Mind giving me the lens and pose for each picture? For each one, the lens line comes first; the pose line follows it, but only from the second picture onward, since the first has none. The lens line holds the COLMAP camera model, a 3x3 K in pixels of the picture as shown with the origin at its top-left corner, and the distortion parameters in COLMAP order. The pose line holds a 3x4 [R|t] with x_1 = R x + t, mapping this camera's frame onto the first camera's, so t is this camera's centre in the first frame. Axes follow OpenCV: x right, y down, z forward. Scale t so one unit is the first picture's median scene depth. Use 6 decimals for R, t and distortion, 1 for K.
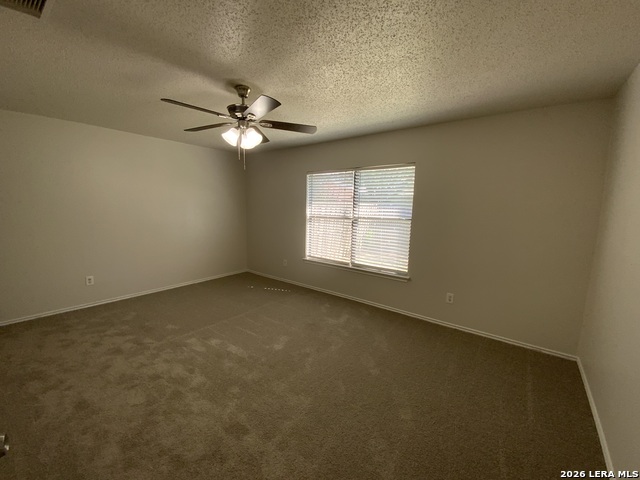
lens RADIAL K [[258.1, 0, 320.0], [0, 258.1, 240.0], [0, 0, 1]] dist [0.015043, -0.016266]
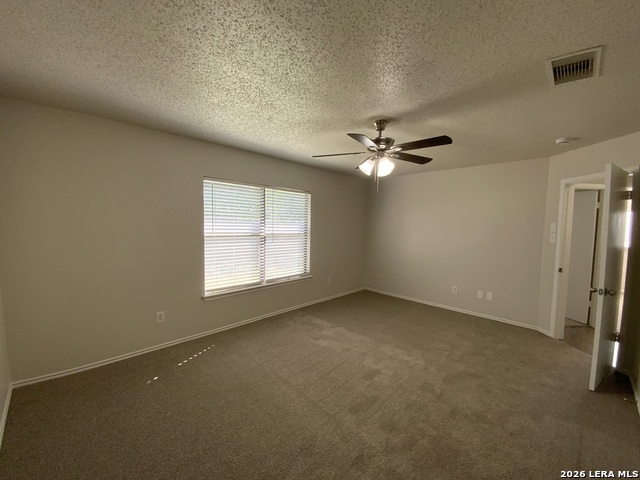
lens RADIAL K [[258.1, 0, 320.0], [0, 258.1, 240.0], [0, 0, 1]] dist [0.015043, -0.016266]
pose [[0.092097, -0.066466, 0.993529, -0.835419], [0.116006, 0.991692, 0.055590, -0.094866], [-0.988970, 0.110136, 0.099042, 0.683709]]
